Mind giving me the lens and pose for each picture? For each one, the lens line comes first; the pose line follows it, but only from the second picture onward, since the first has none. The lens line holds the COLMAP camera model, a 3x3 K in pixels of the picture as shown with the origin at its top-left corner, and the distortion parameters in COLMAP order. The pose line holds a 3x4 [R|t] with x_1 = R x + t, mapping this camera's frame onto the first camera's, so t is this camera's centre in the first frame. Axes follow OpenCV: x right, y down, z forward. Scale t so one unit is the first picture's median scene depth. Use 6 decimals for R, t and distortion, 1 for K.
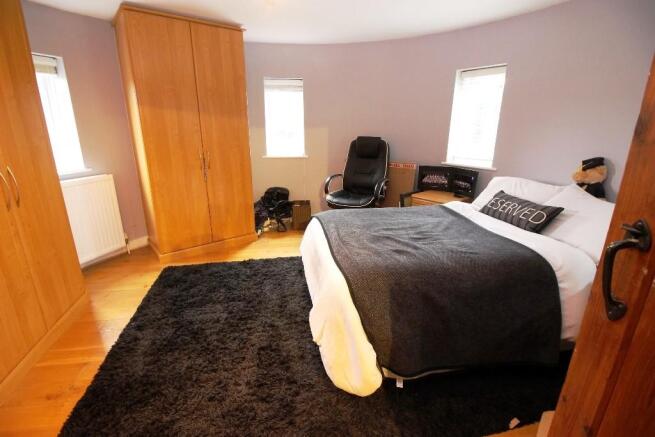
lens RADIAL K [[304.8, 0, 326.3], [0, 304.8, 215.7], [0, 0, 1]] dist [-0.002575, -0.014364]
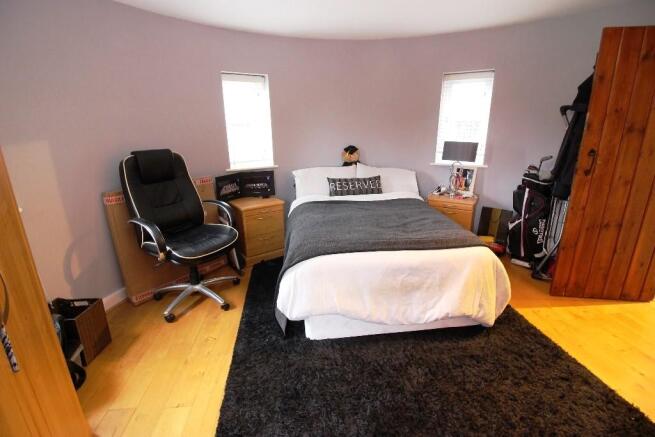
lens RADIAL K [[304.8, 0, 326.3], [0, 304.8, 215.7], [0, 0, 1]] dist [-0.002575, -0.014364]
pose [[0.059744, -0.287598, 0.955886, -0.535490], [0.293449, 0.920344, 0.258564, -0.198236], [-0.954106, 0.265056, 0.139380, 0.618096]]
